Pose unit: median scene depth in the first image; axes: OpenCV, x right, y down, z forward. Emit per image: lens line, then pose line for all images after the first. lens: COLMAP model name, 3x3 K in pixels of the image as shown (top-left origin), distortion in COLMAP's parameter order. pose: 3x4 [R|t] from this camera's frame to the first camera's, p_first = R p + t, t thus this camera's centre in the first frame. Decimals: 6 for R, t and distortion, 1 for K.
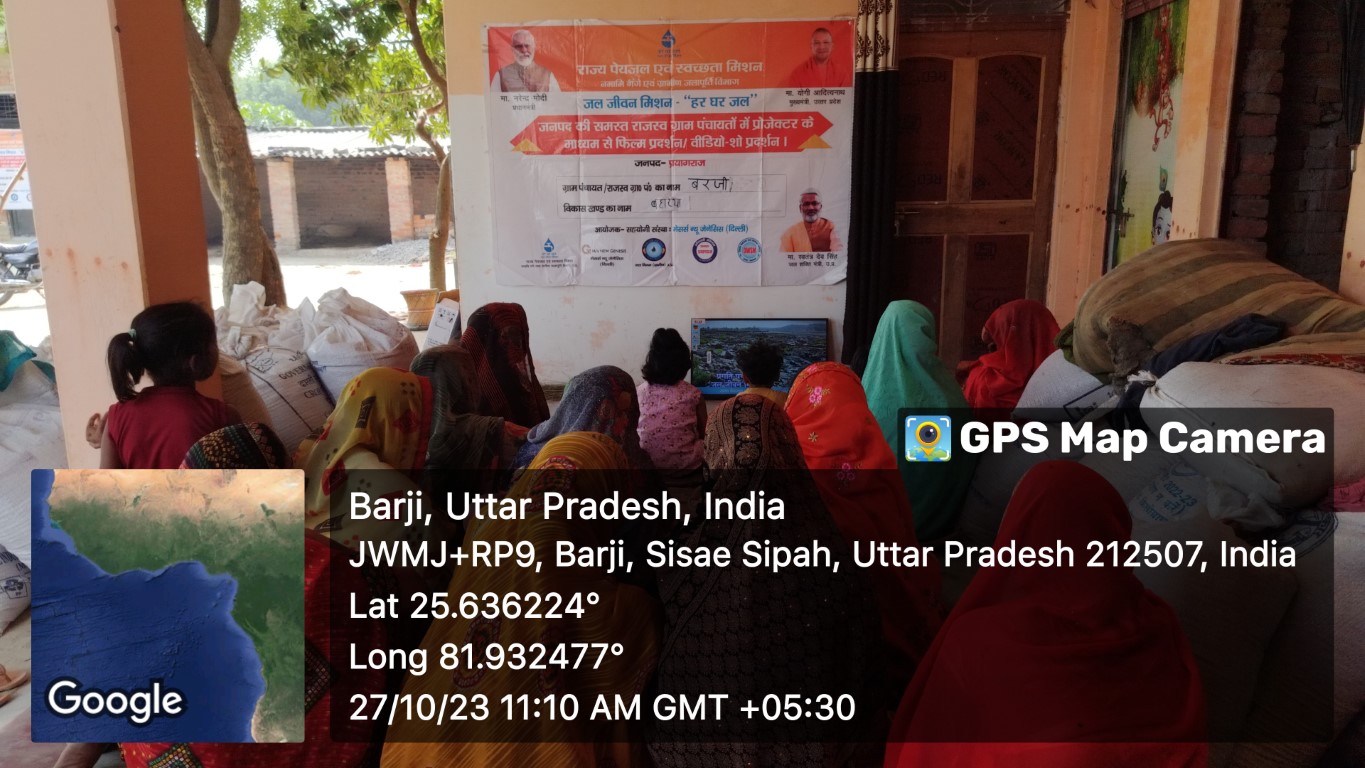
lens RADIAL K [[1010.0, 0, 680.5], [0, 1010.0, 385.3], [0, 0, 1]] dist [0.030798, -0.033181]
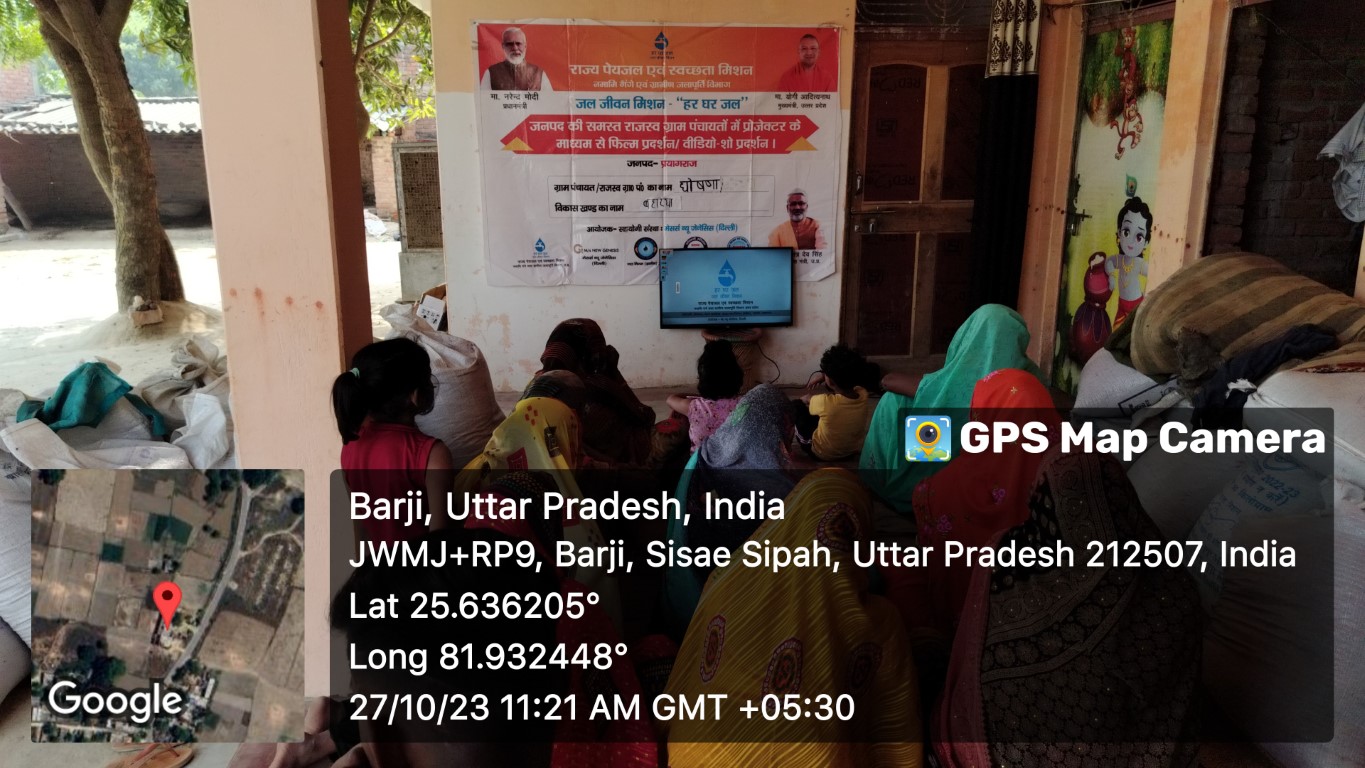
lens RADIAL K [[1010.0, 0, 678.8], [0, 1010.0, 383.8], [0, 0, 1]] dist [0.030798, -0.033181]
pose [[0.985626, -0.030434, 0.166181, -0.170478], [0.025937, 0.999238, 0.029161, -0.028129], [-0.166941, -0.024431, 0.985664, -0.008539]]
